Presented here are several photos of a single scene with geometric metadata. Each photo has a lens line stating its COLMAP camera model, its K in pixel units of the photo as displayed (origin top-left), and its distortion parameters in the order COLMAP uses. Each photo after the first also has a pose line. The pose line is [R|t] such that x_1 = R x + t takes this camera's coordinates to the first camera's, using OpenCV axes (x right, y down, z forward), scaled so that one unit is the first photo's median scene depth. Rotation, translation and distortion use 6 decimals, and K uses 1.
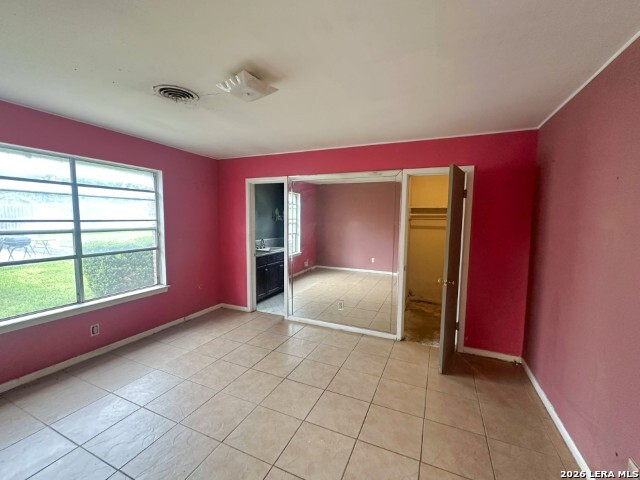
lens RADIAL K [[263.4, 0, 323.6], [0, 263.4, 244.0], [0, 0, 1]] dist [-0.002942, 0.001141]
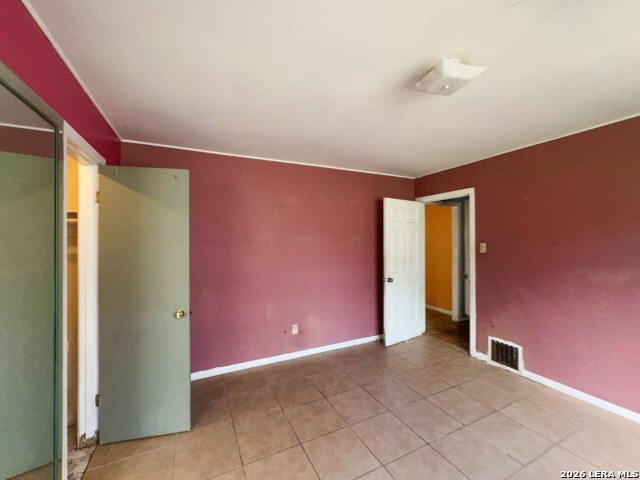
lens RADIAL K [[263.4, 0, 321.7], [0, 263.4, 238.8], [0, 0, 1]] dist [-0.002942, 0.001141]
pose [[-0.761531, -0.010254, 0.648047, -0.233166], [0.047738, 0.996272, 0.071861, -0.070550], [-0.646368, 0.085661, -0.758202, 0.846576]]
